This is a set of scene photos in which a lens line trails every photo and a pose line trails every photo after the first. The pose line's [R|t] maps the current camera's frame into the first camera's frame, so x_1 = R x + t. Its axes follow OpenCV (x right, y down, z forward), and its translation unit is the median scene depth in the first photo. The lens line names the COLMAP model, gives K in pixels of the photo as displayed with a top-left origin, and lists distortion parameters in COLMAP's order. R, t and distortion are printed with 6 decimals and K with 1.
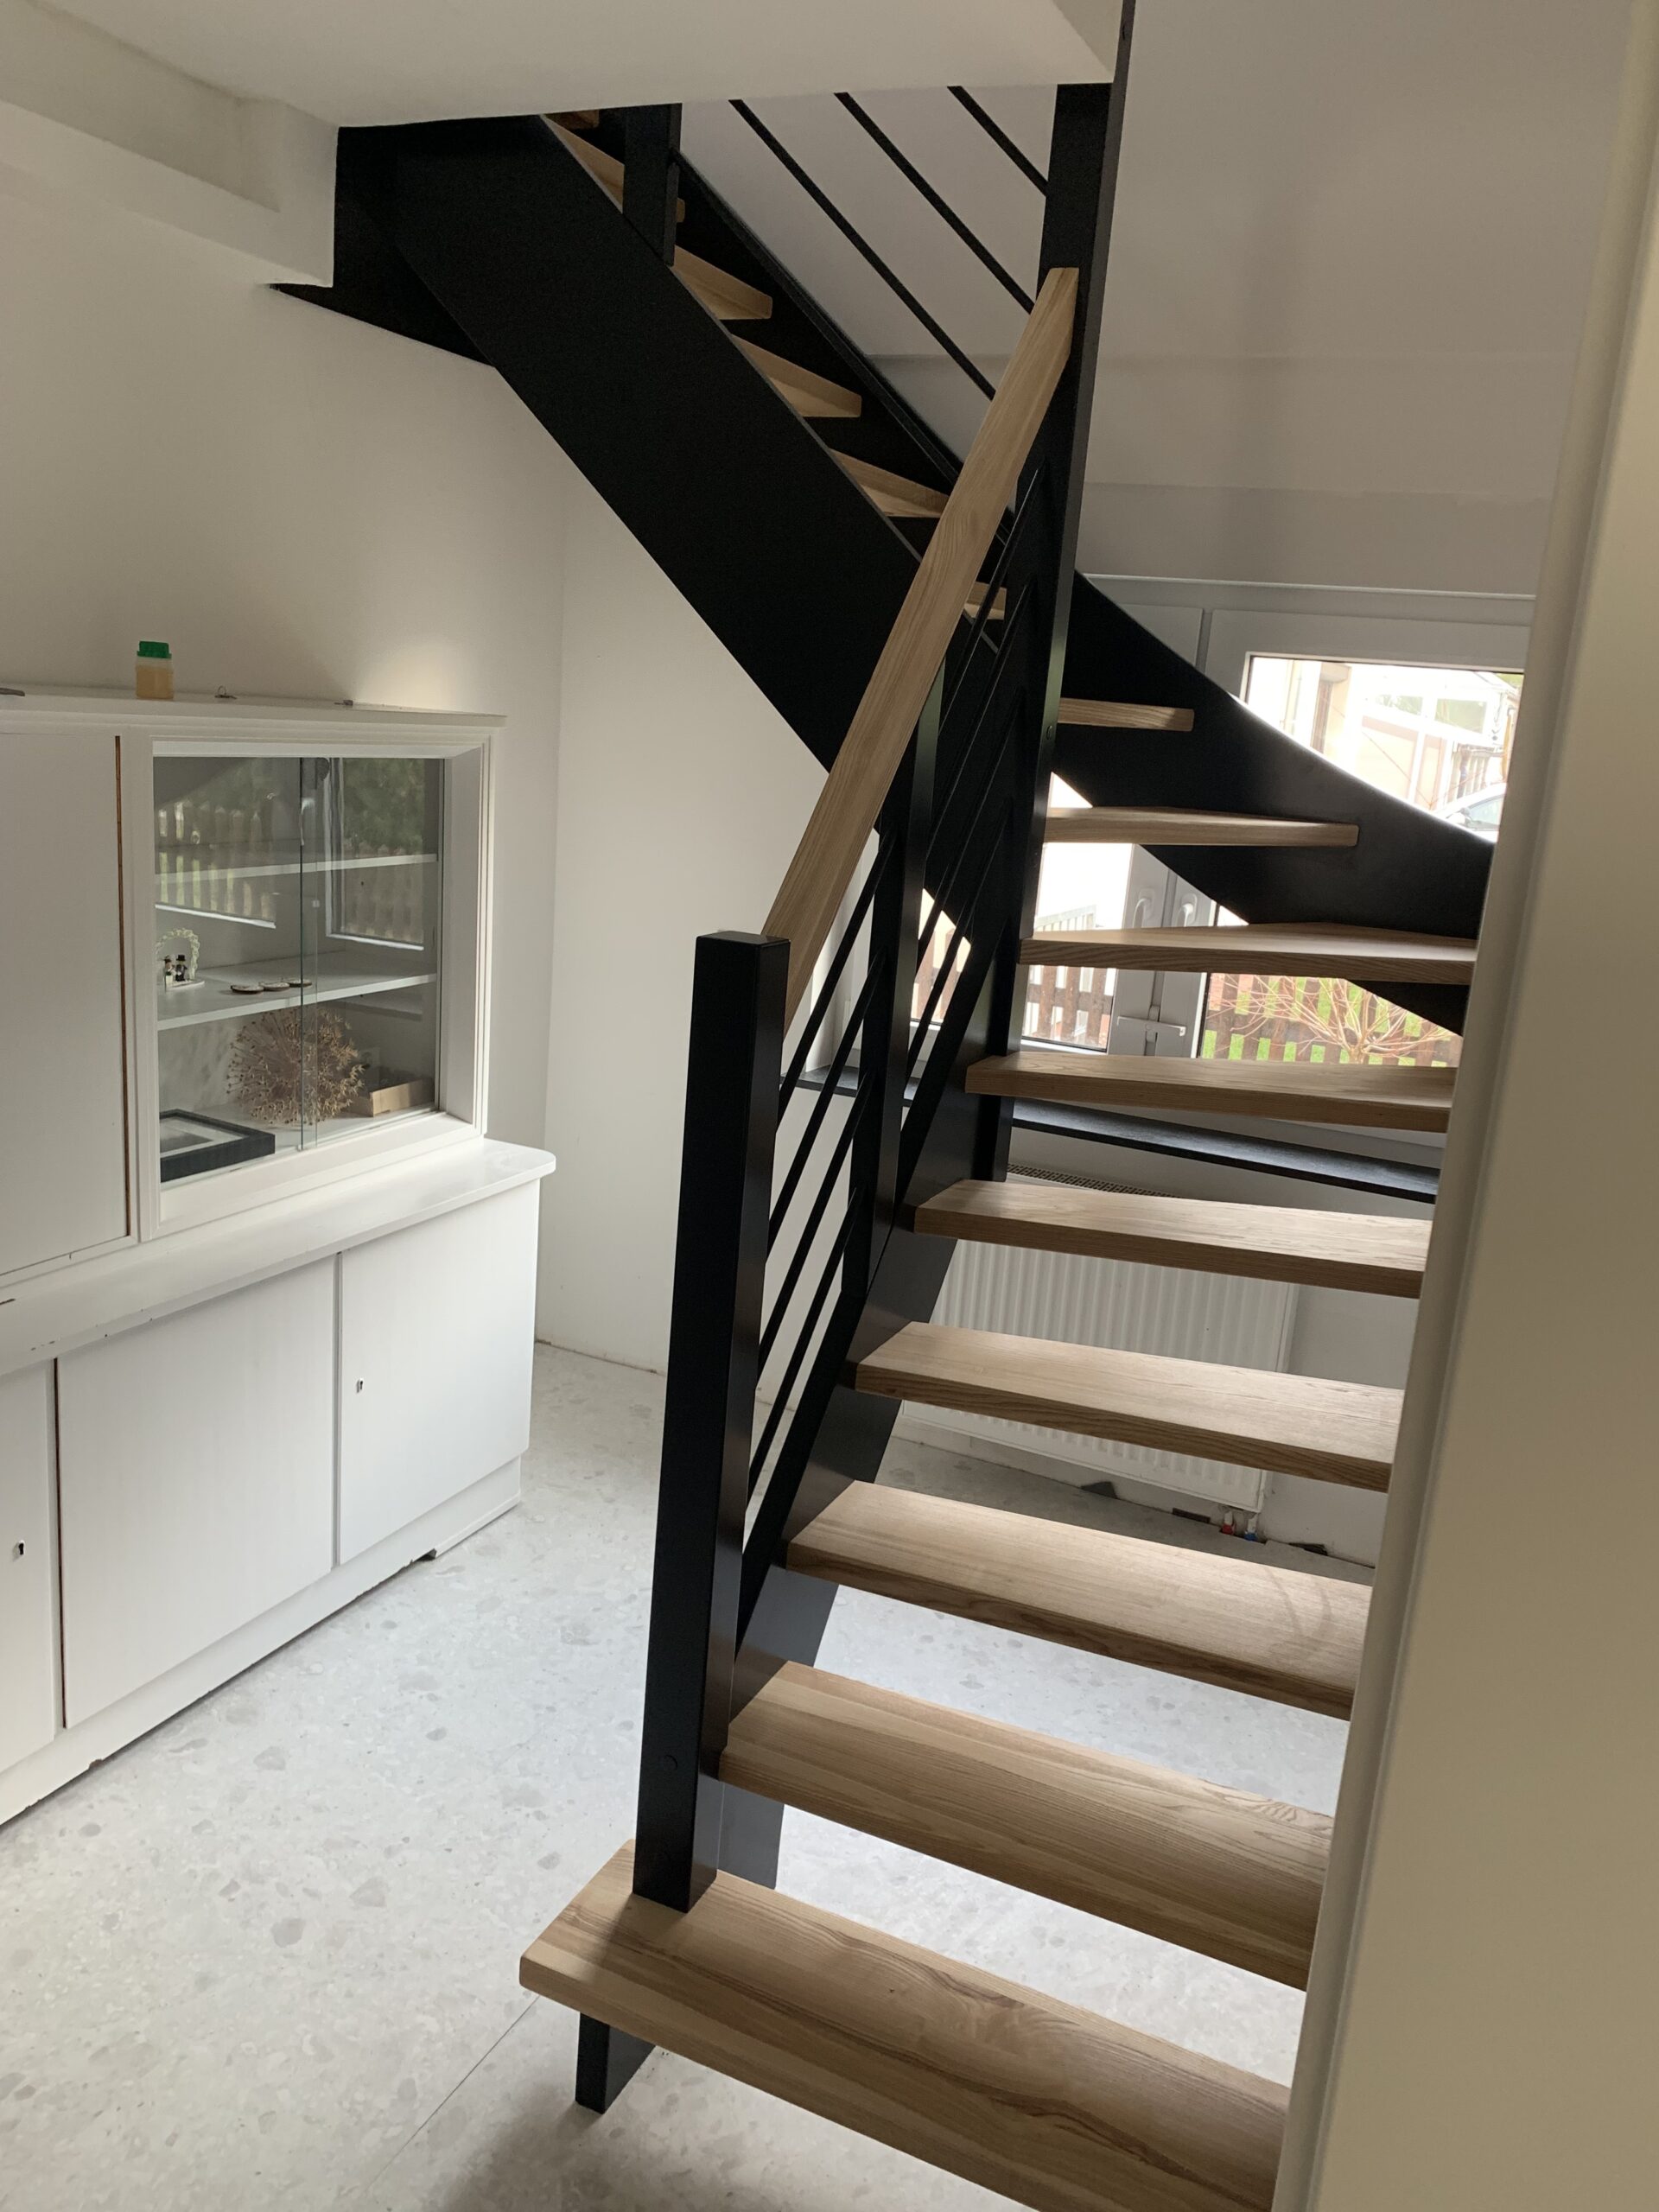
lens RADIAL K [[1691.2, 0, 846.5], [0, 1691.2, 1113.0], [0, 0, 1]] dist [0.038482, -0.019767]
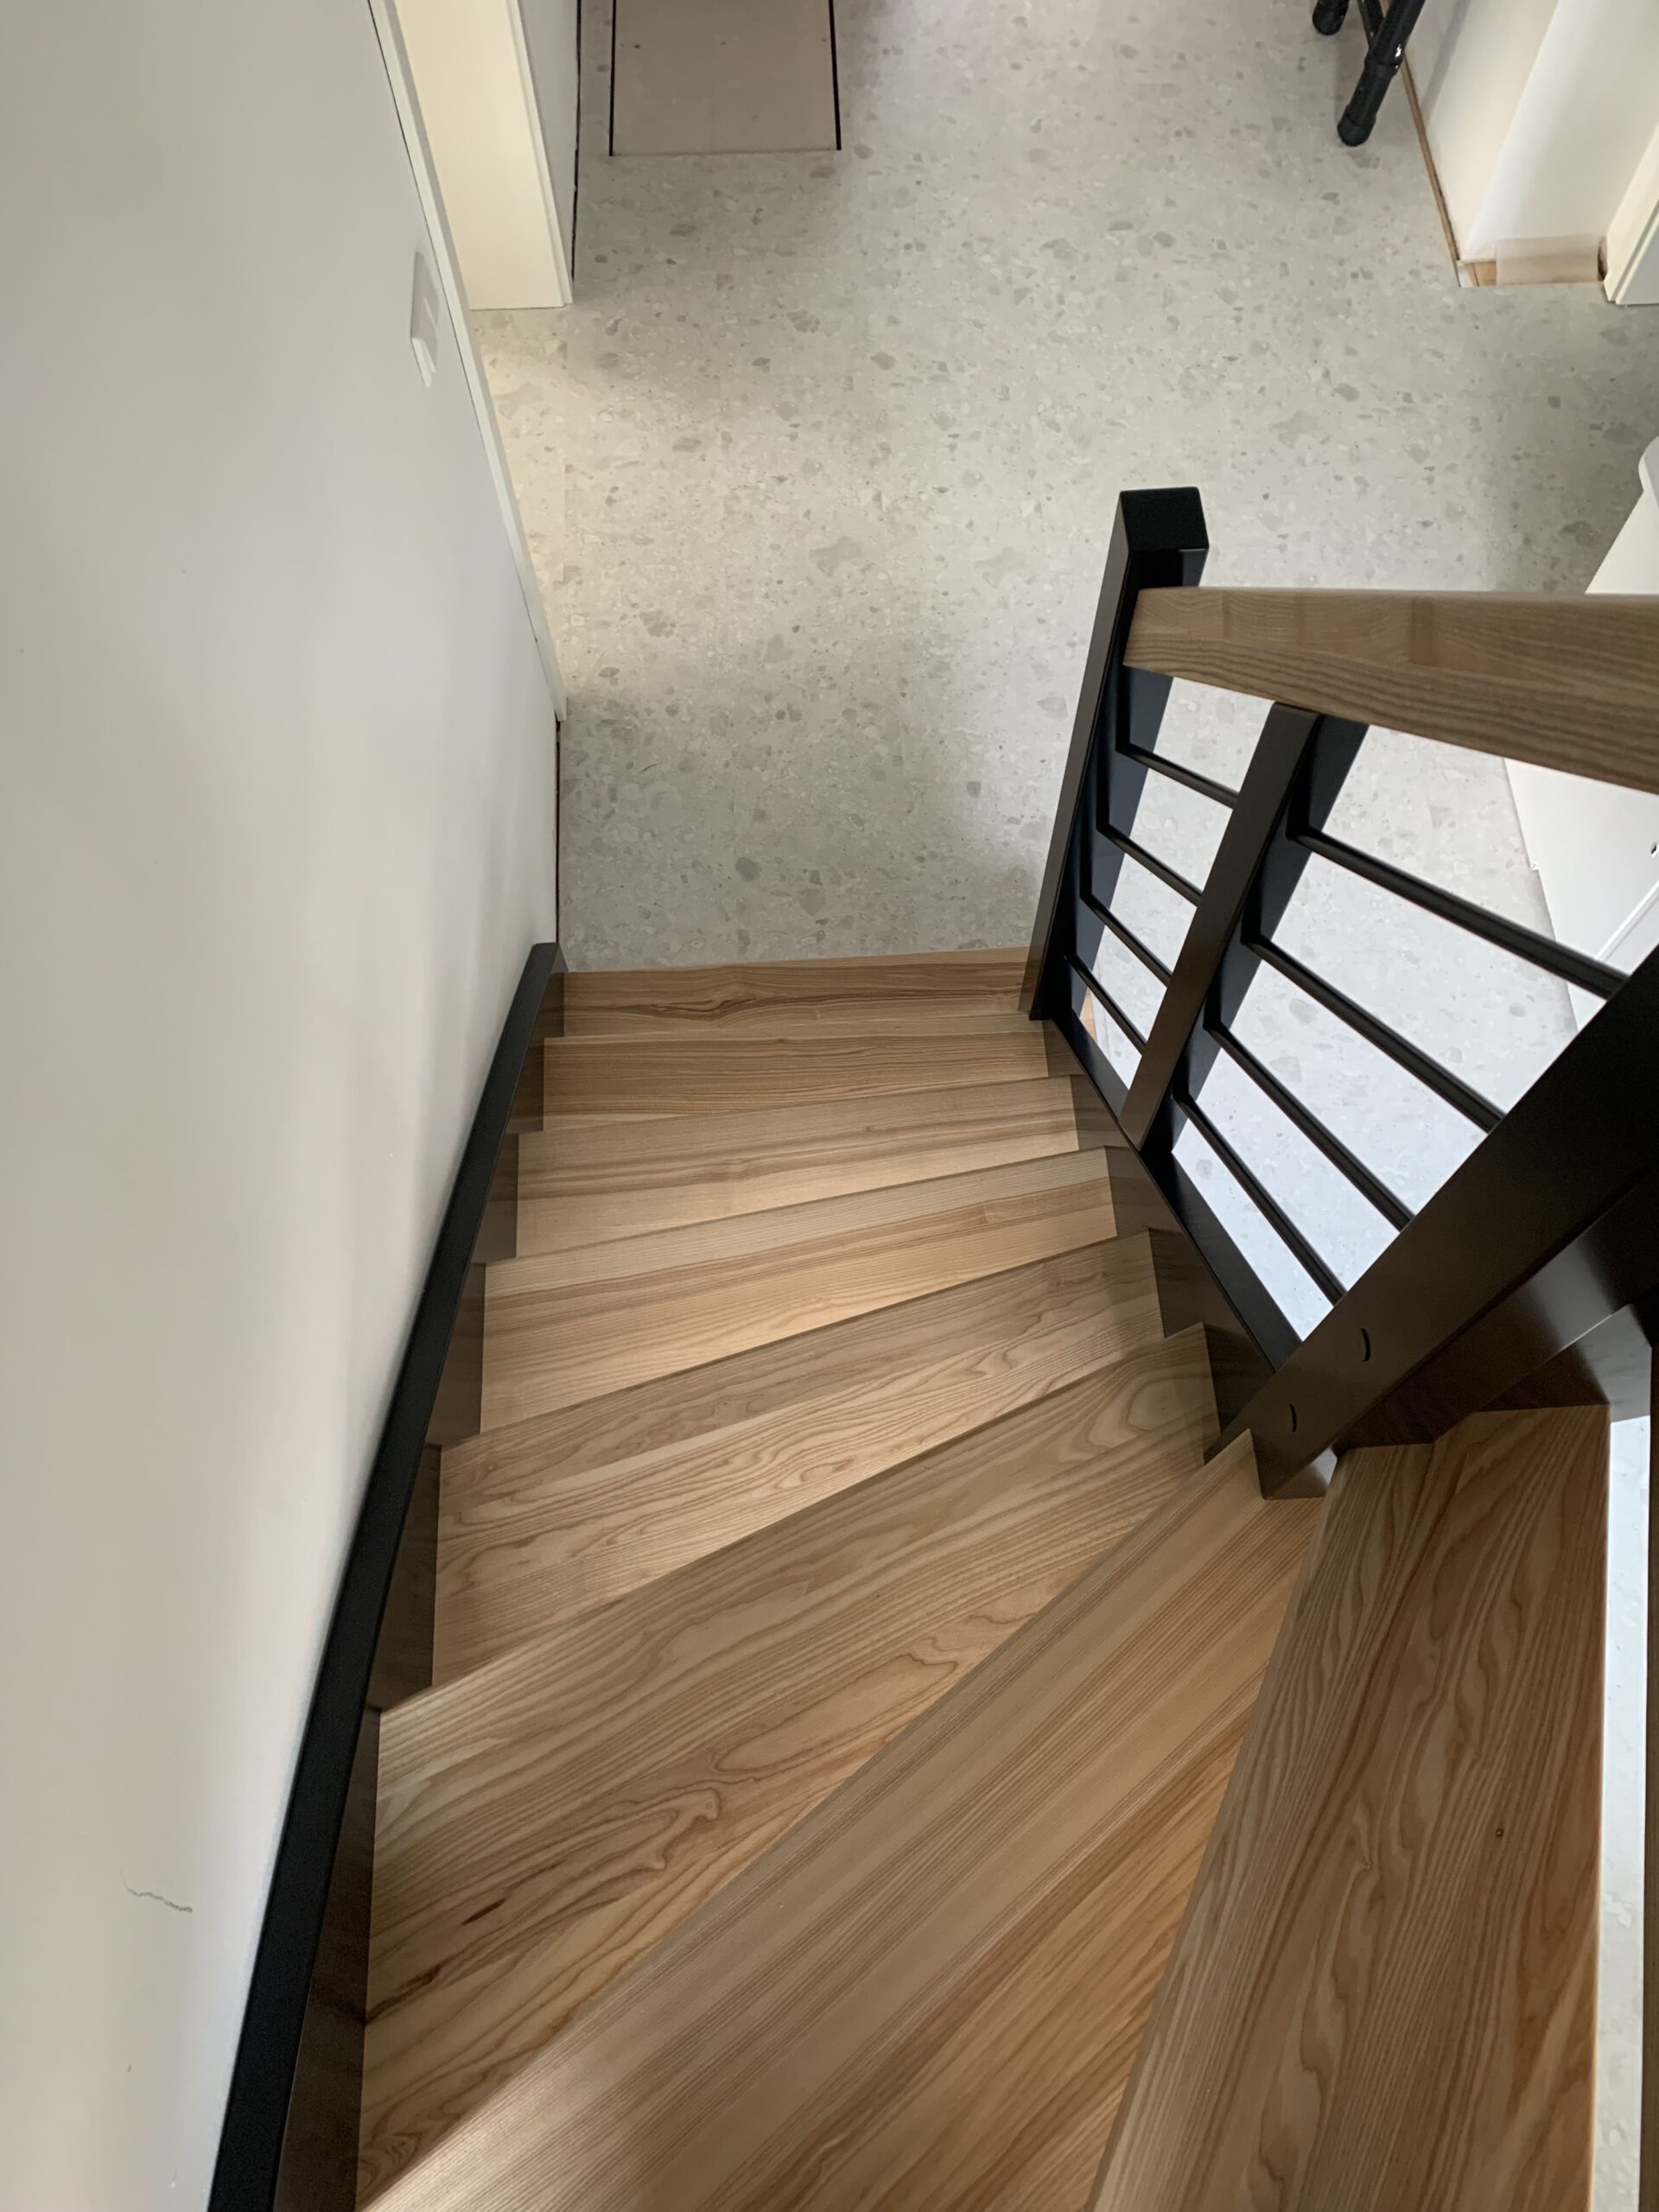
lens RADIAL K [[1677.7, 0, 859.0], [0, 1677.7, 1104.3], [0, 0, 1]] dist [0.111820, -0.190264]
pose [[-0.878897, 0.395871, -0.266132, 0.312586], [-0.182286, 0.236840, 0.954295, -0.611013], [0.440808, 0.887239, -0.135996, 0.937648]]
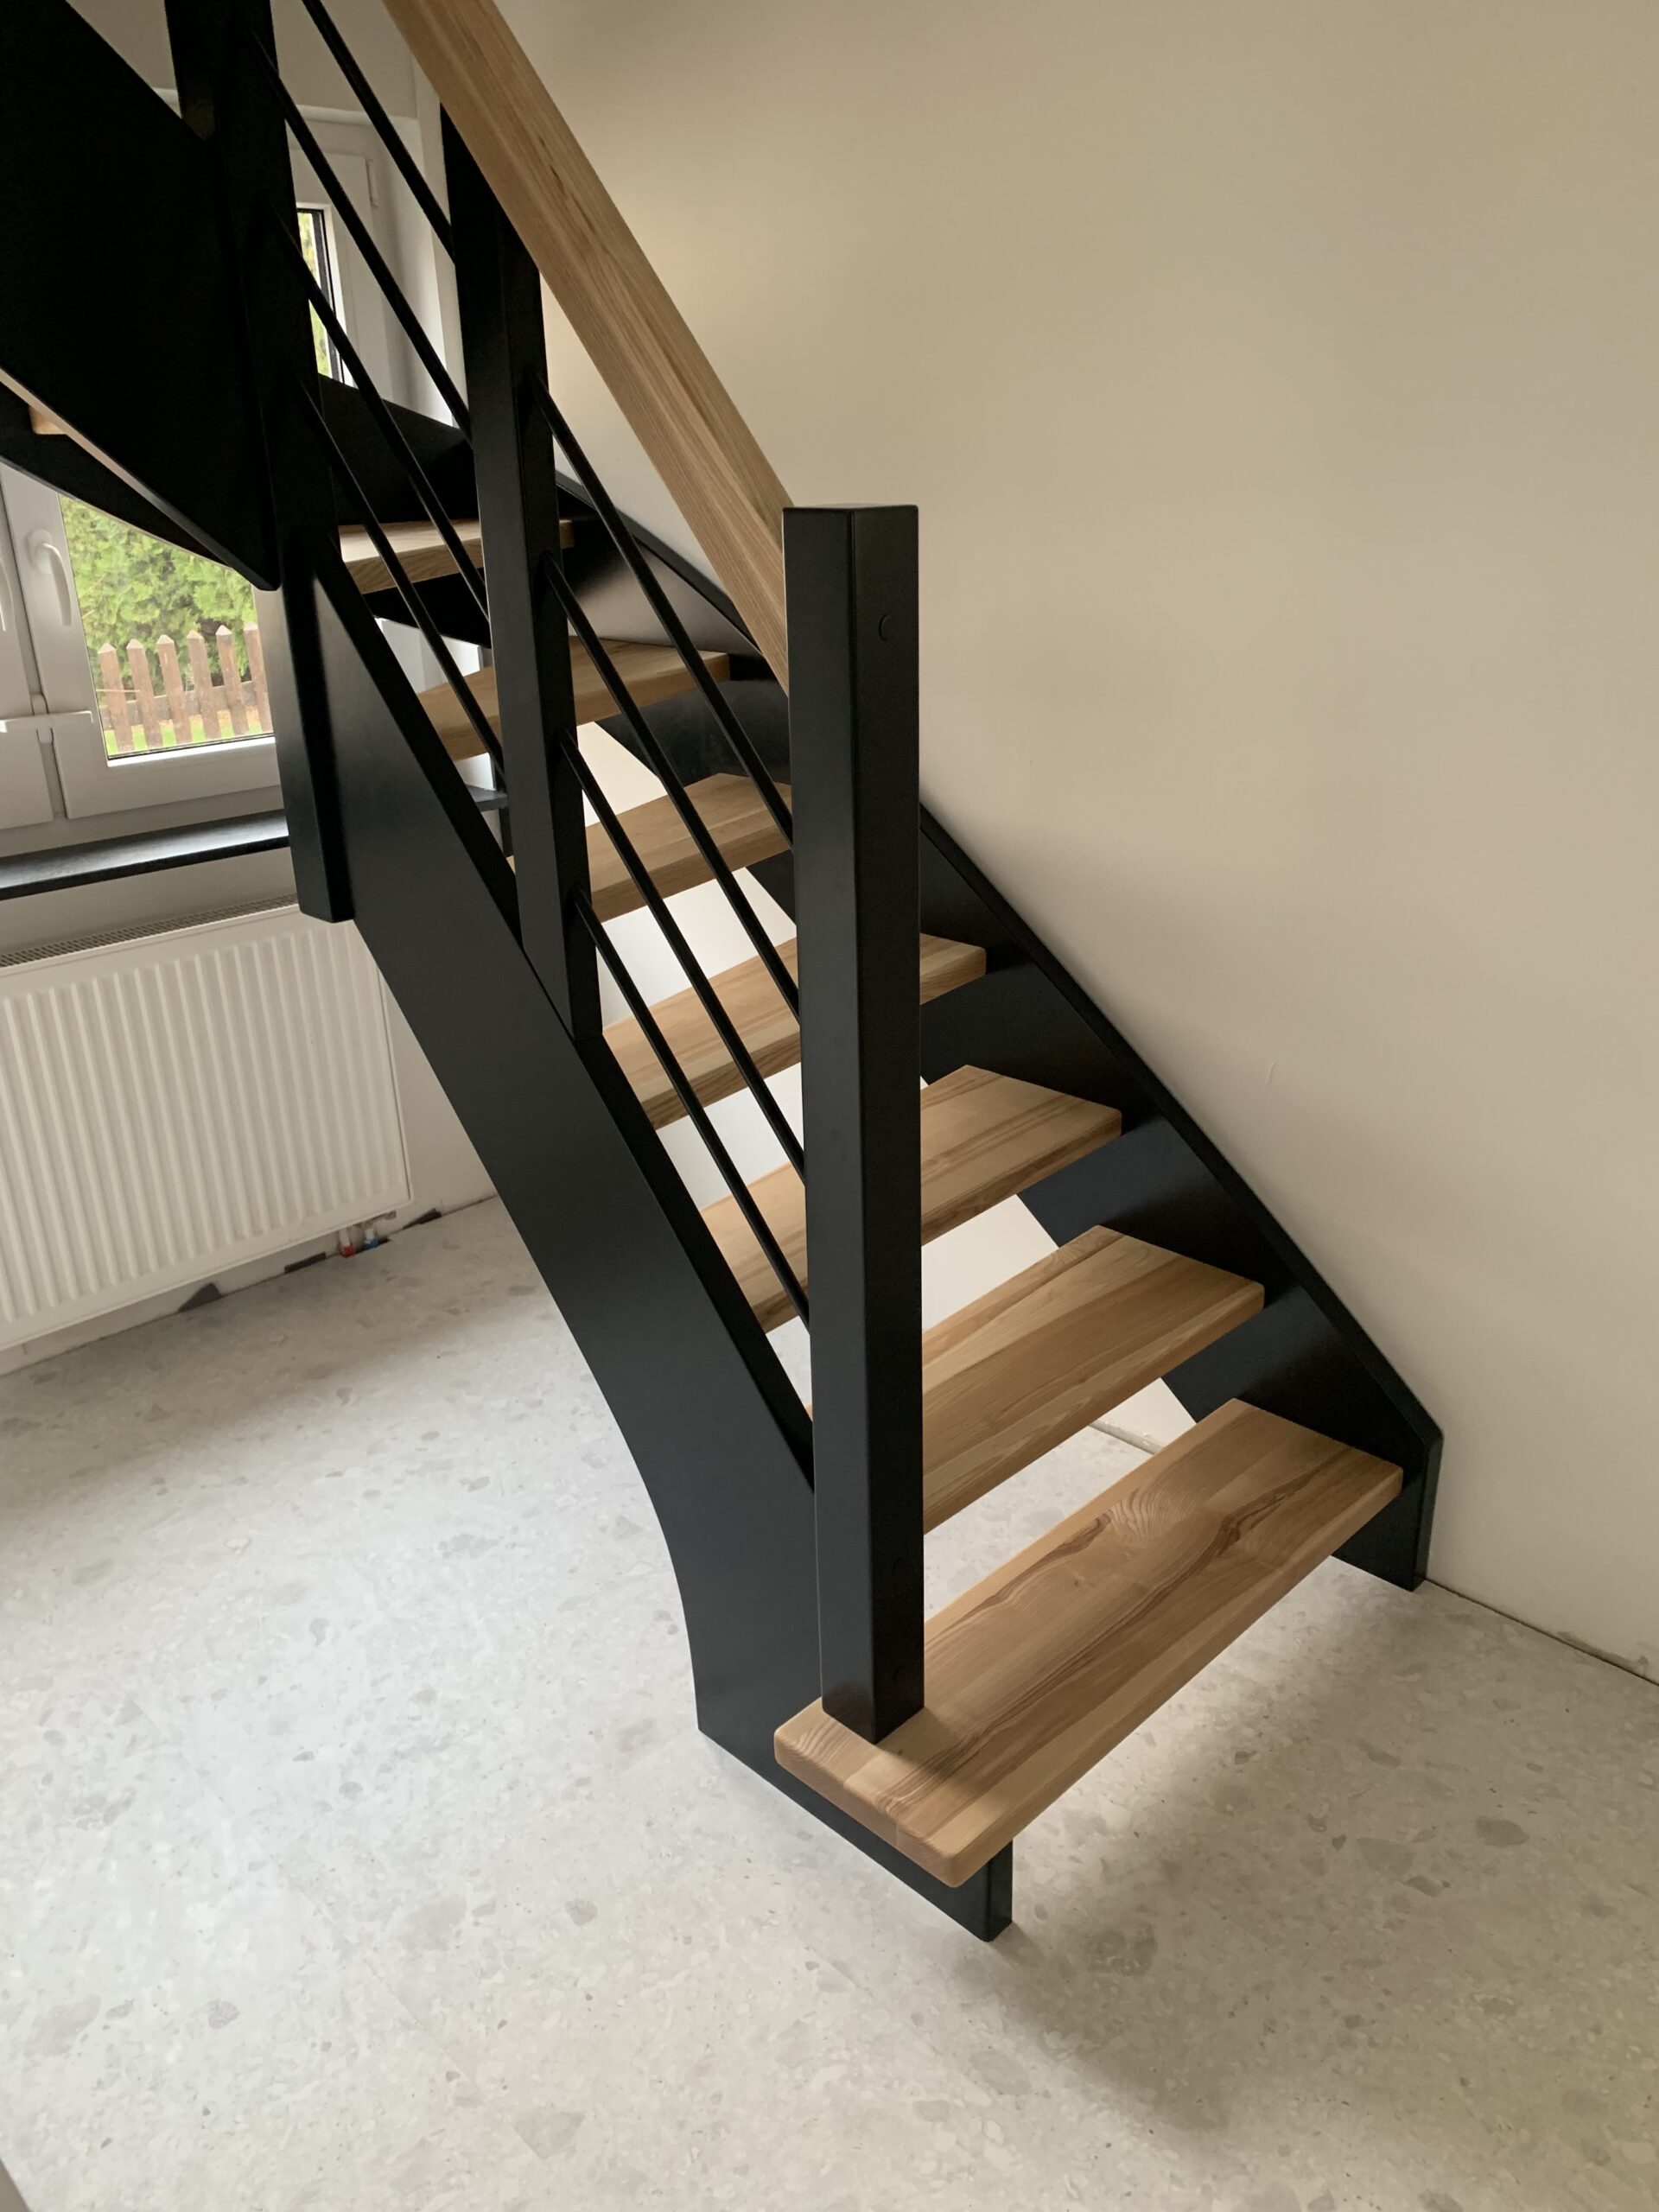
lens RADIAL K [[1681.4, 0, 852.7], [0, 1681.4, 1122.2], [0, 0, 1]] dist [0.017181, -0.000740]
pose [[0.340108, -0.433771, 0.834367, -0.551148], [0.267134, 0.895274, 0.356545, -0.089009], [-0.901646, 0.101624, 0.420365, 0.510820]]
